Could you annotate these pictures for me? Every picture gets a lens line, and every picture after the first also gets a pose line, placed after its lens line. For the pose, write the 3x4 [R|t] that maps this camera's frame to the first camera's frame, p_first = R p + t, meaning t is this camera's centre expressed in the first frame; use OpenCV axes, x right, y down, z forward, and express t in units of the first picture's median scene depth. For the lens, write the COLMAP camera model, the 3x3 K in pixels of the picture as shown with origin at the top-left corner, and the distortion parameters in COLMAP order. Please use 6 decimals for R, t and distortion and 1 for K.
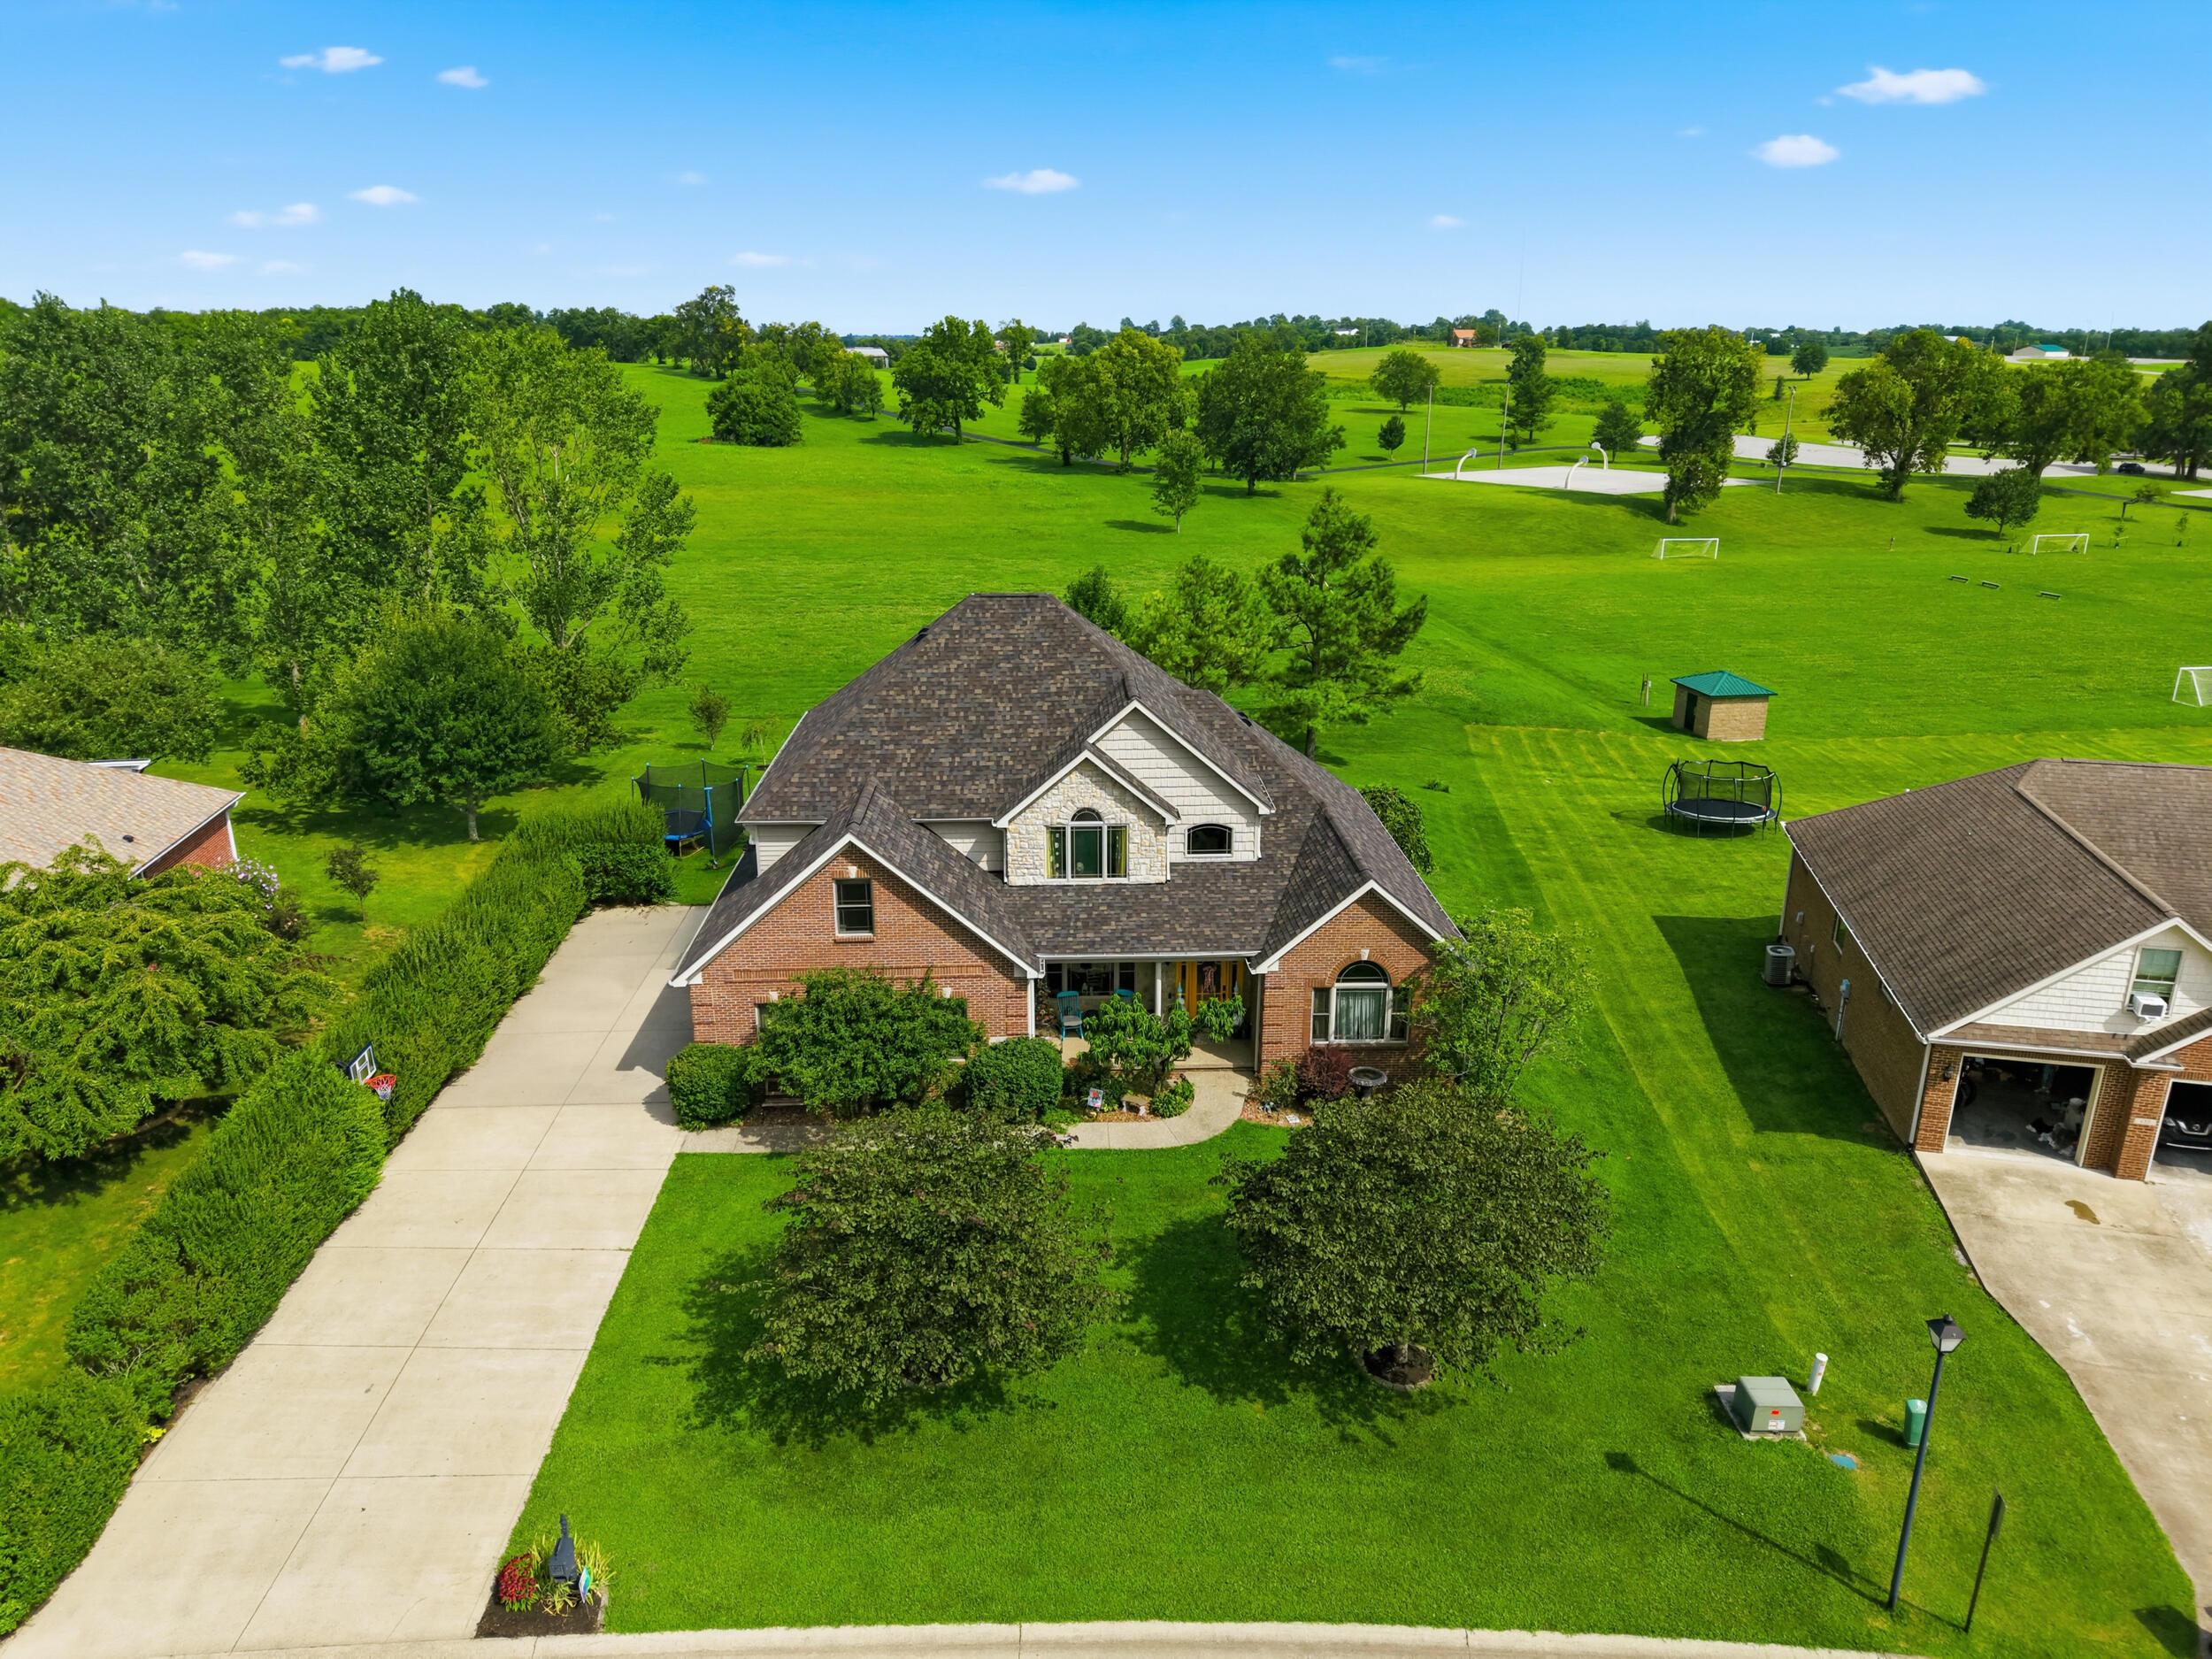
lens RADIAL K [[1512.2, 0, 1106.9], [0, 1512.2, 860.7], [0, 0, 1]] dist [0.002105, 0.000886]
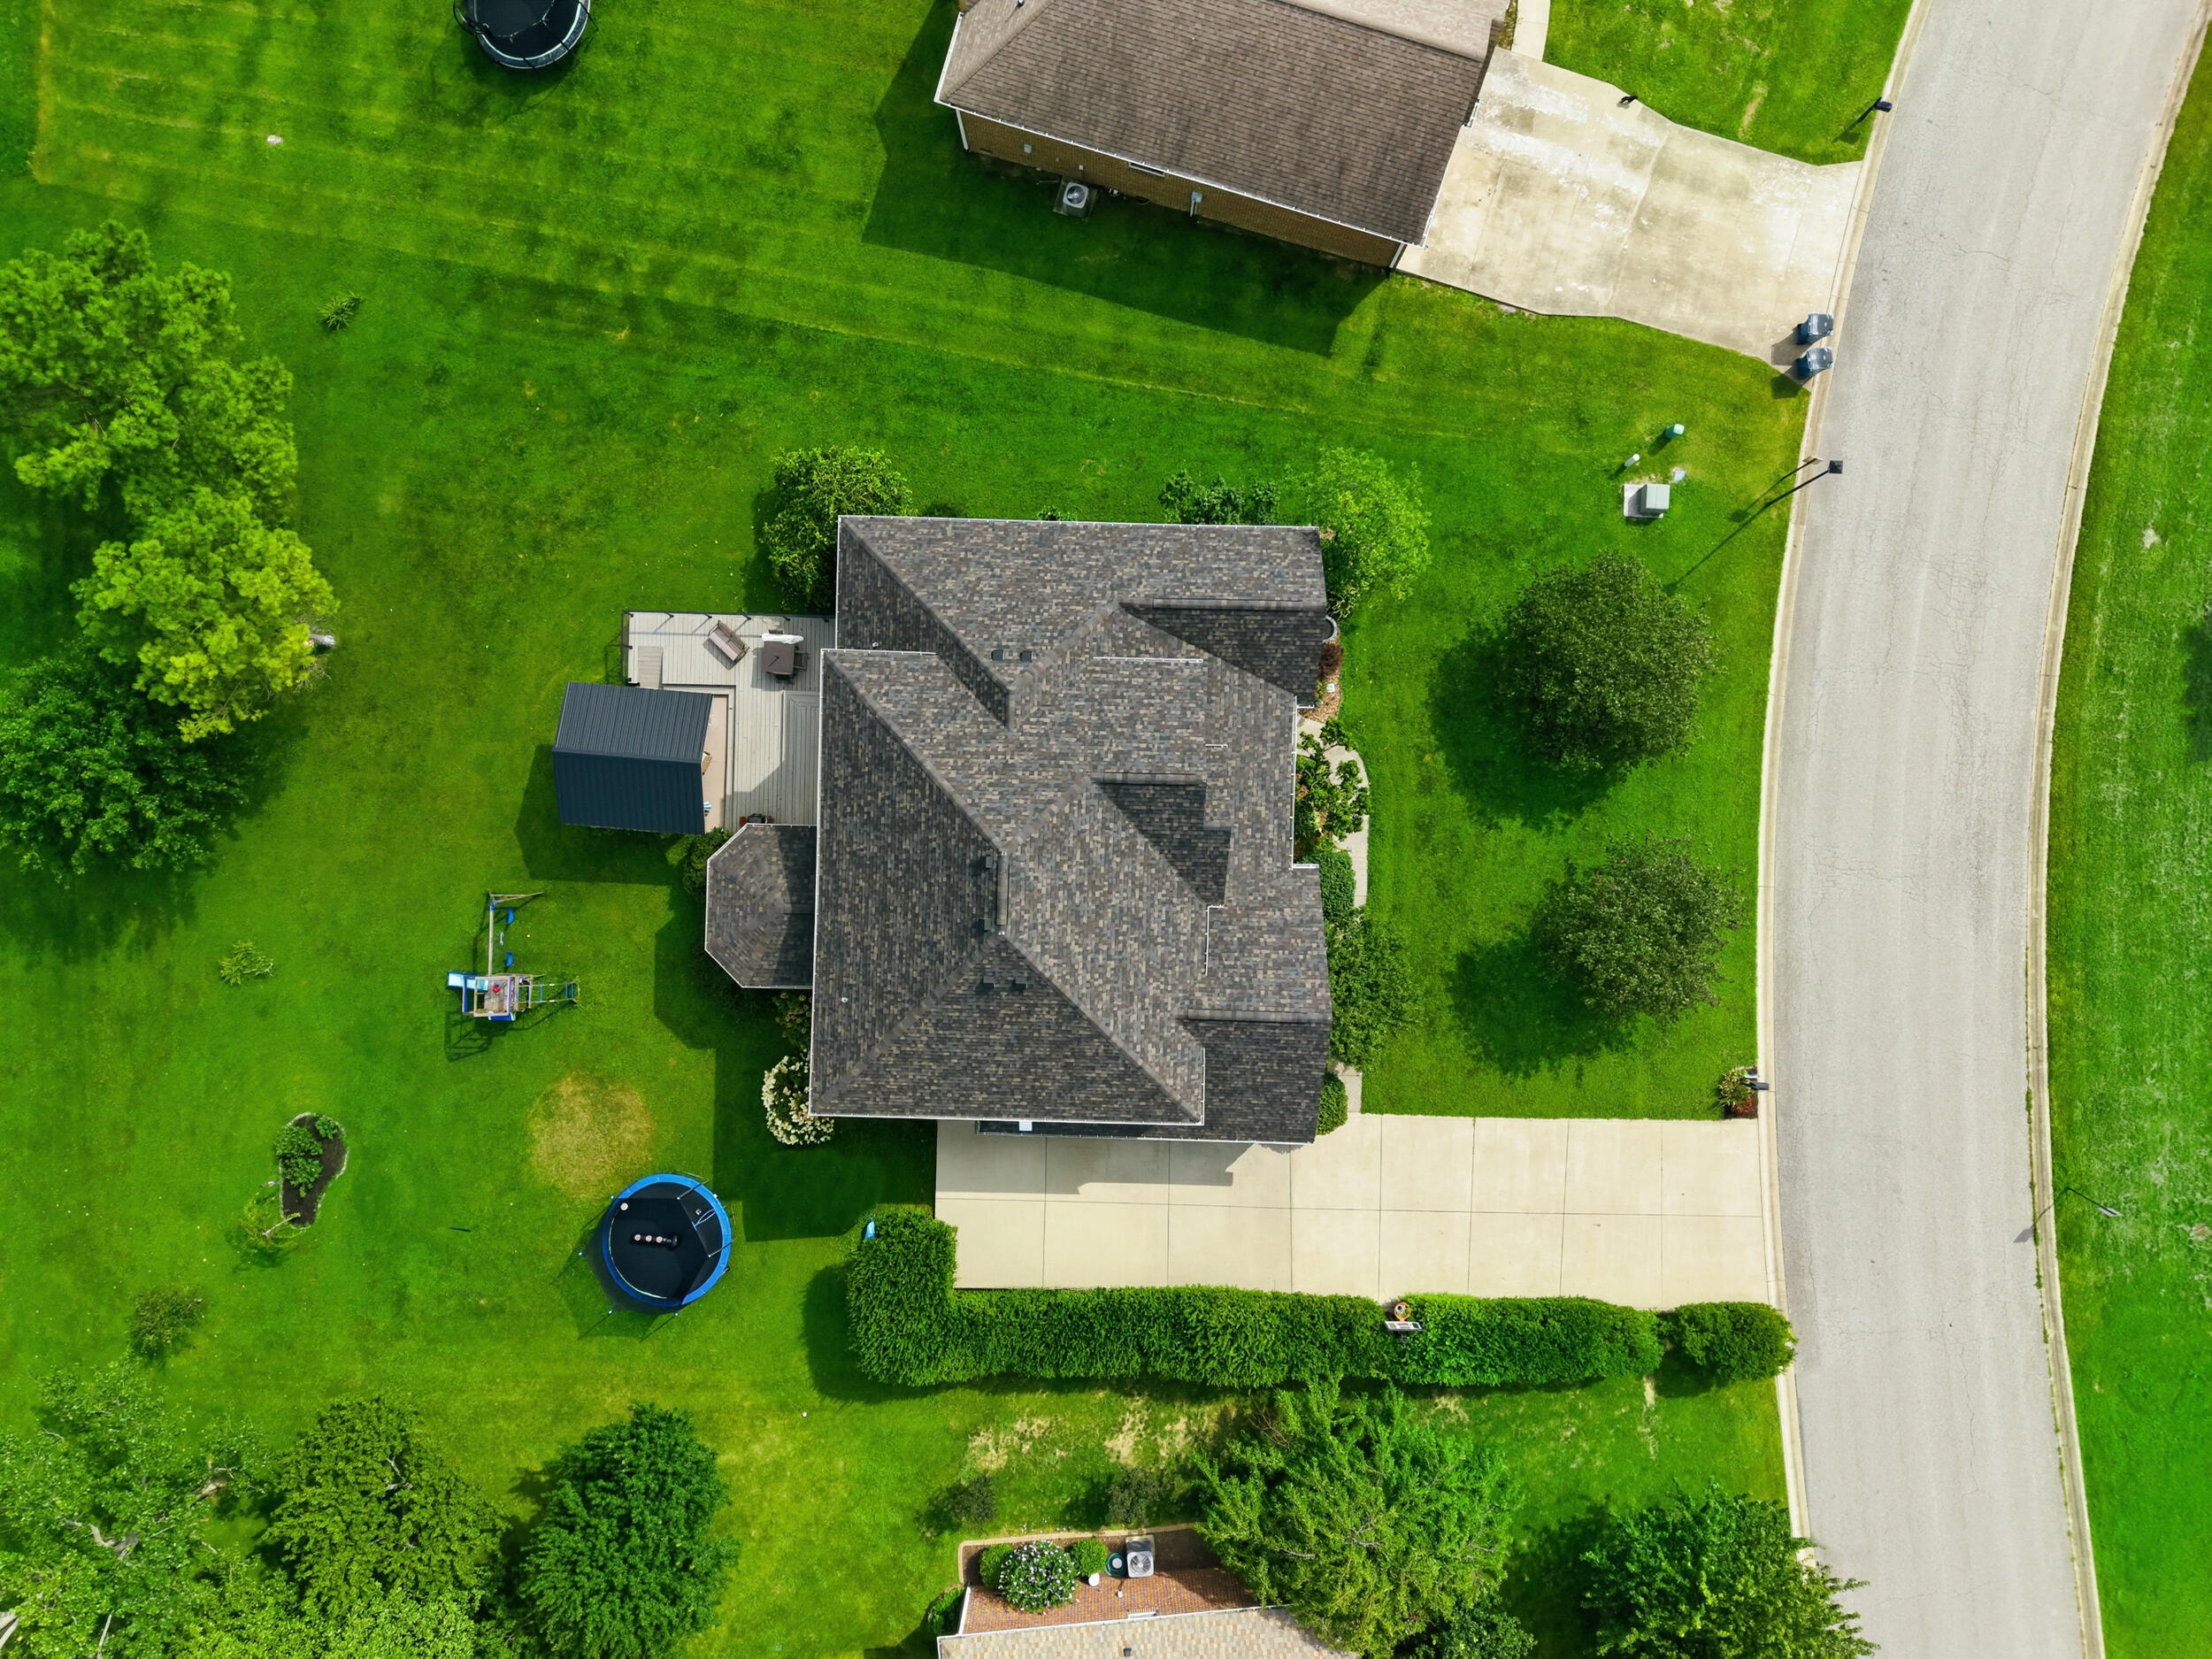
lens RADIAL K [[1466.6, 0, 1106.0], [0, 1466.6, 829.5], [0, 0, 1]] dist [0.005121, 0.001715]
pose [[0.065740, -0.997832, 0.003014, -0.024697], [0.319449, 0.023907, 0.947302, -1.127616], [-0.945320, -0.061313, 0.320328, 0.715076]]
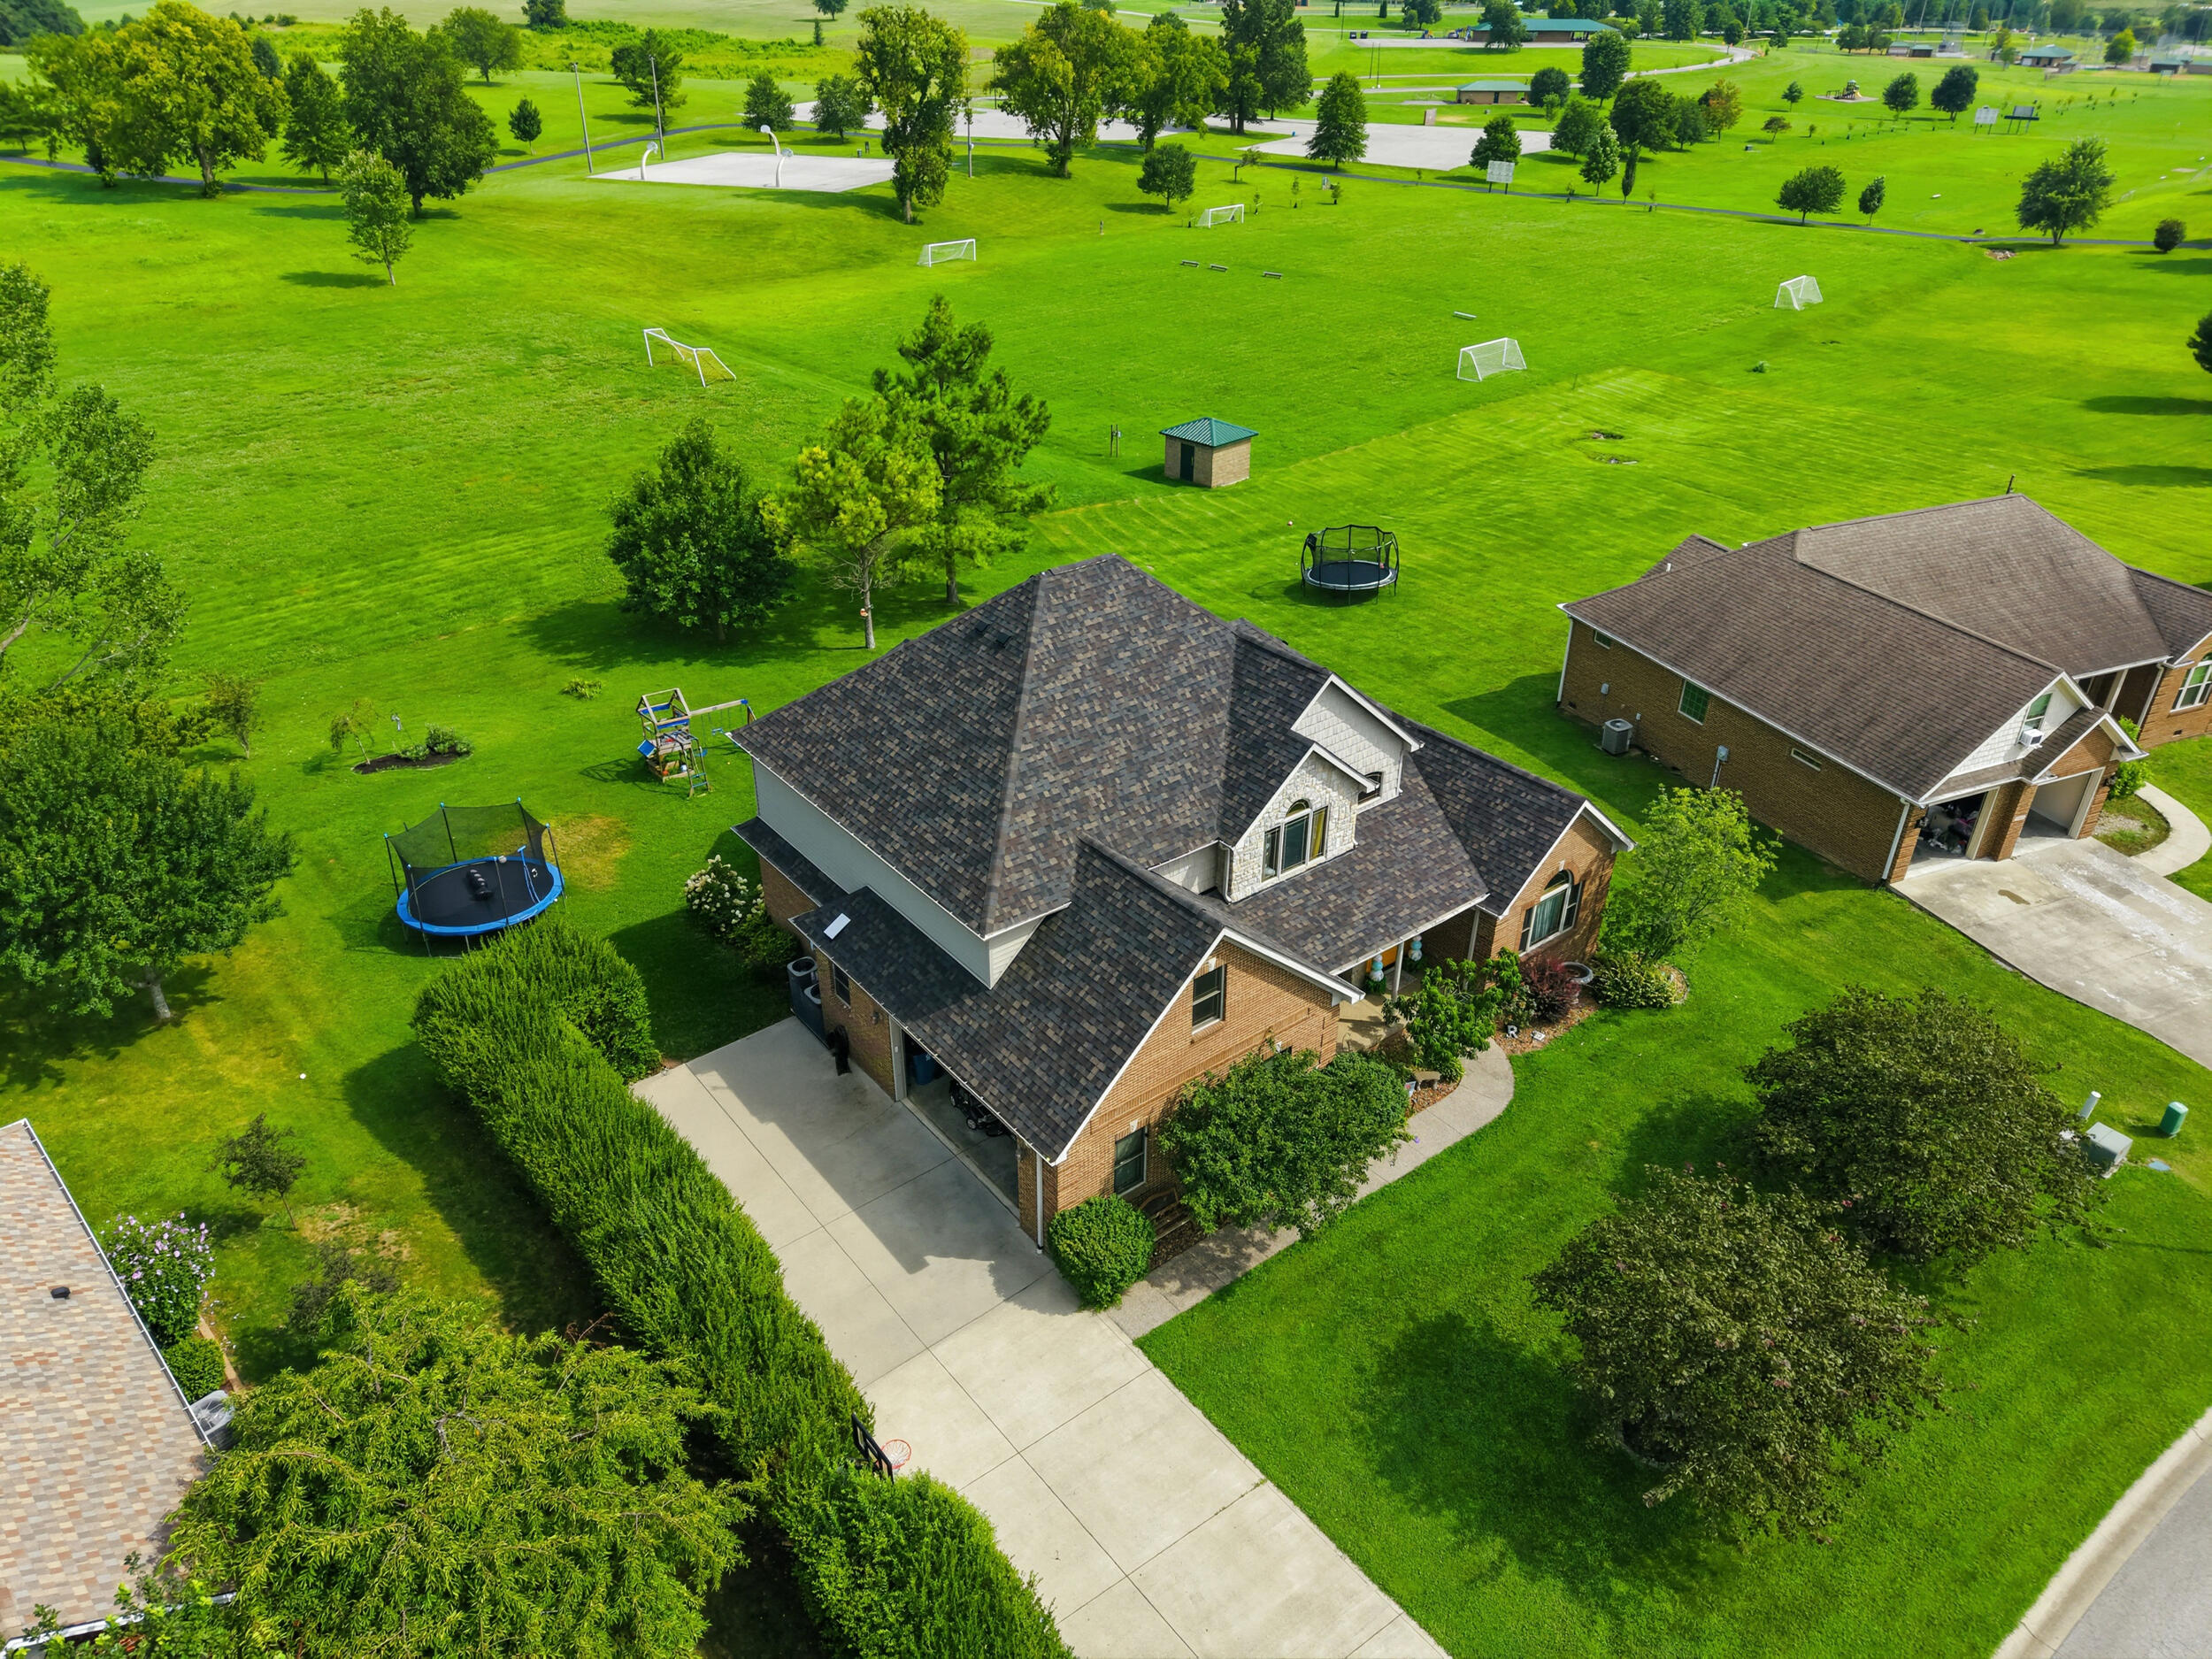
lens RADIAL K [[1451.1, 0, 1112.9], [0, 1451.1, 875.8], [0, 0, 1]] dist [0.061291, -0.064408]
pose [[0.805985, -0.309711, 0.504446, -0.568618], [0.186134, 0.941576, 0.280694, -0.262194], [-0.561909, -0.132341, 0.816544, 0.325805]]
